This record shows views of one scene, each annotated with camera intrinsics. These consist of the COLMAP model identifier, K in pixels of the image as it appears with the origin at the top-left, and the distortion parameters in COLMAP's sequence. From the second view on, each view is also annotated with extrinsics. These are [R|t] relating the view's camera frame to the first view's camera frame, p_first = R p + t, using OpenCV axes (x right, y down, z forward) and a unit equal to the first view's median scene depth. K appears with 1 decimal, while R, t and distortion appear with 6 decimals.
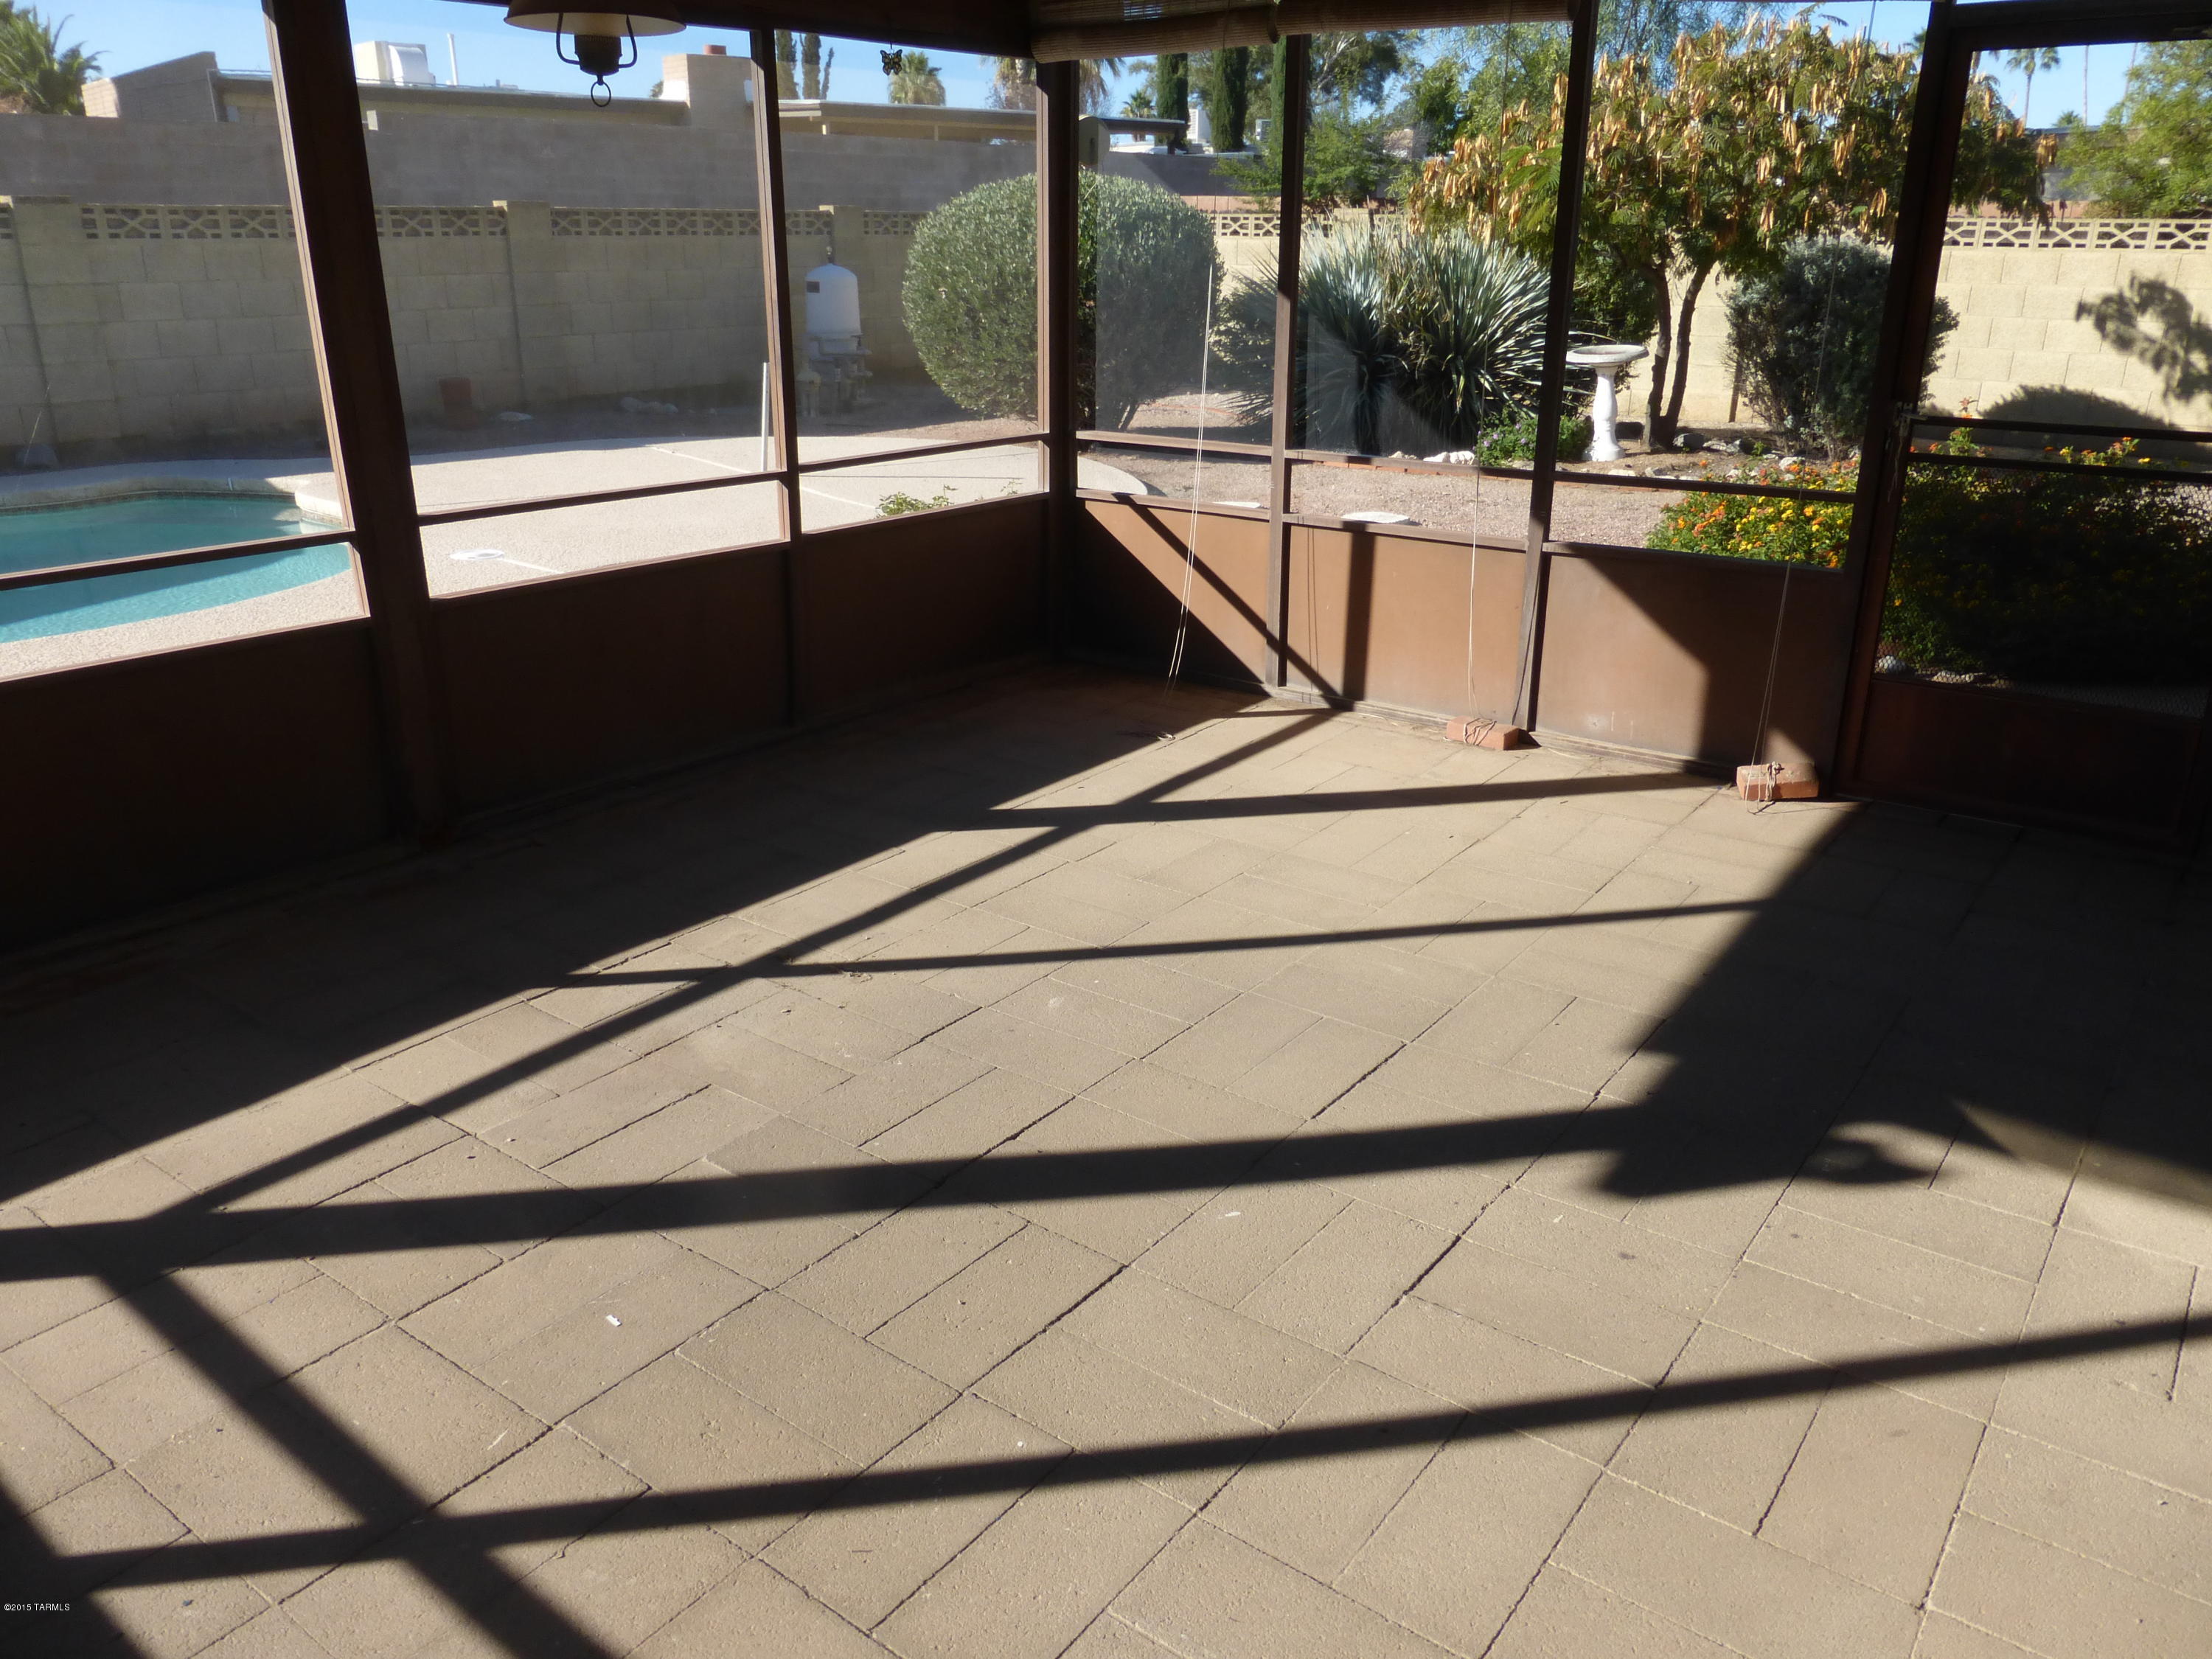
lens RADIAL K [[1630.2, 0, 1109.1], [0, 1630.2, 827.6], [0, 0, 1]] dist [-0.025907, 0.019921]
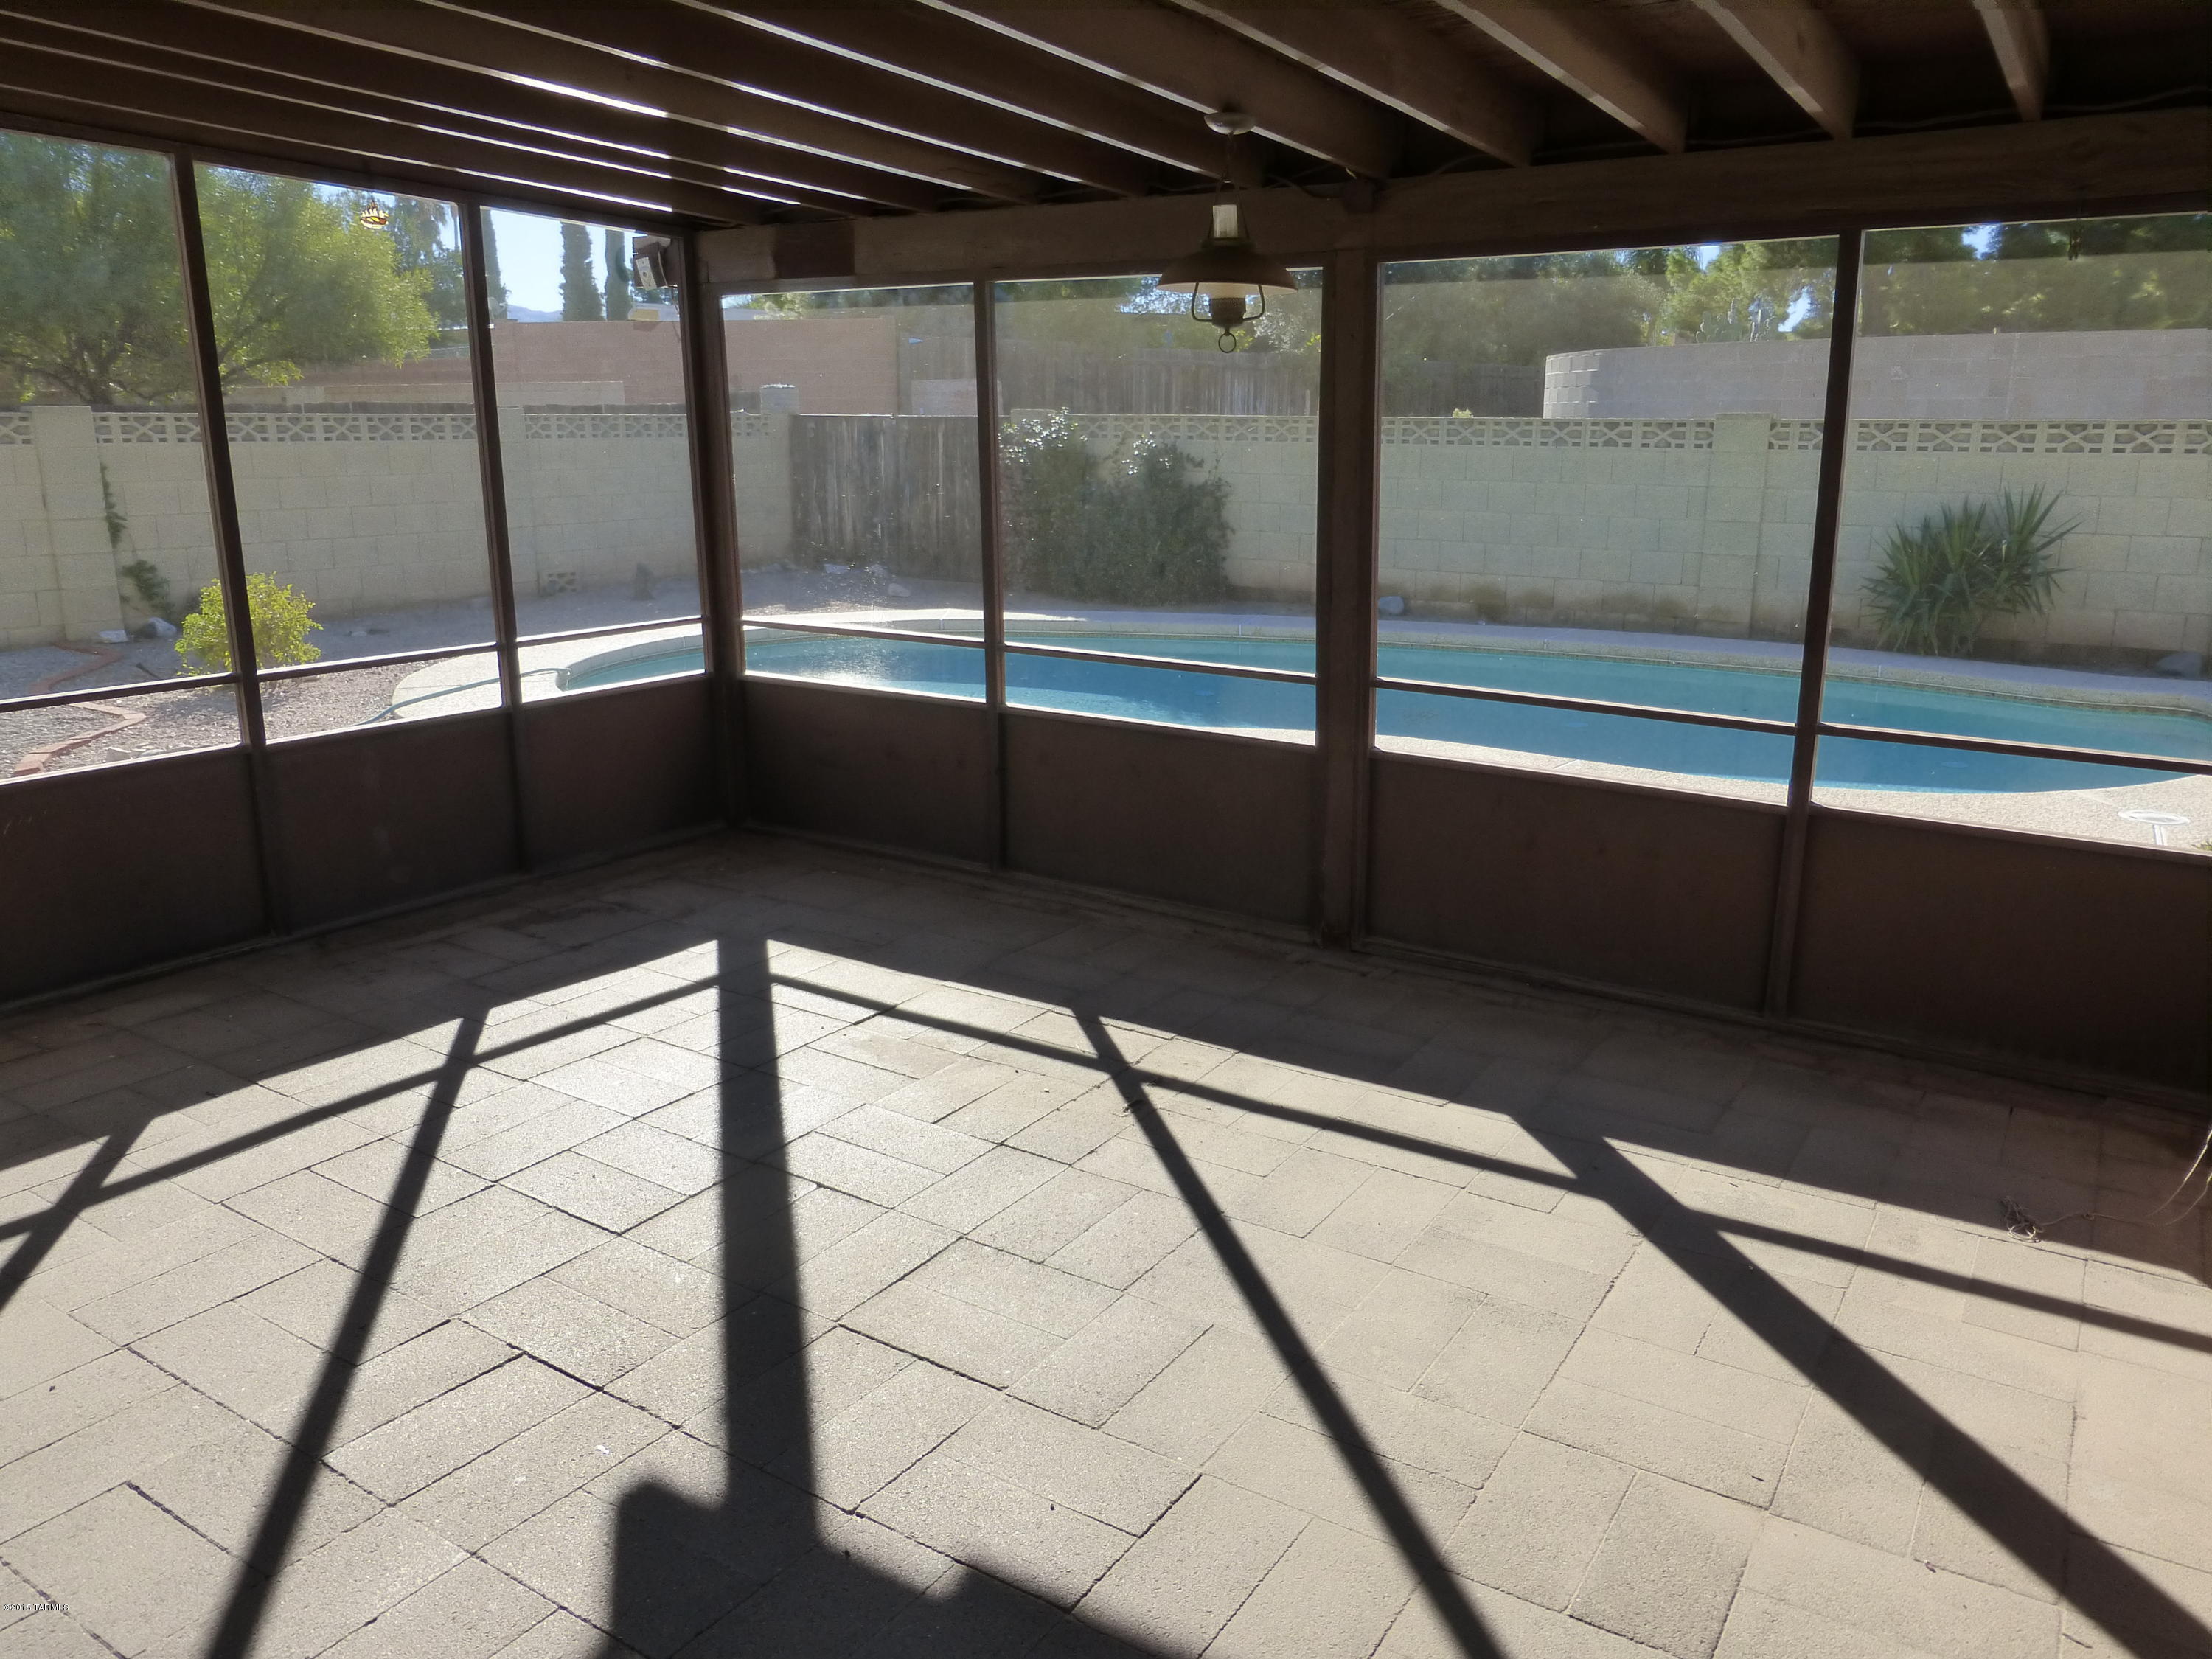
lens RADIAL K [[1630.2, 0, 1094.1], [0, 1630.2, 843.0], [0, 0, 1]] dist [-0.025907, 0.019921]
pose [[0.043724, 0.234668, -0.971092, 0.732141], [-0.340250, 0.917409, 0.206375, -0.248228], [0.939318, 0.321390, 0.119959, 0.671858]]
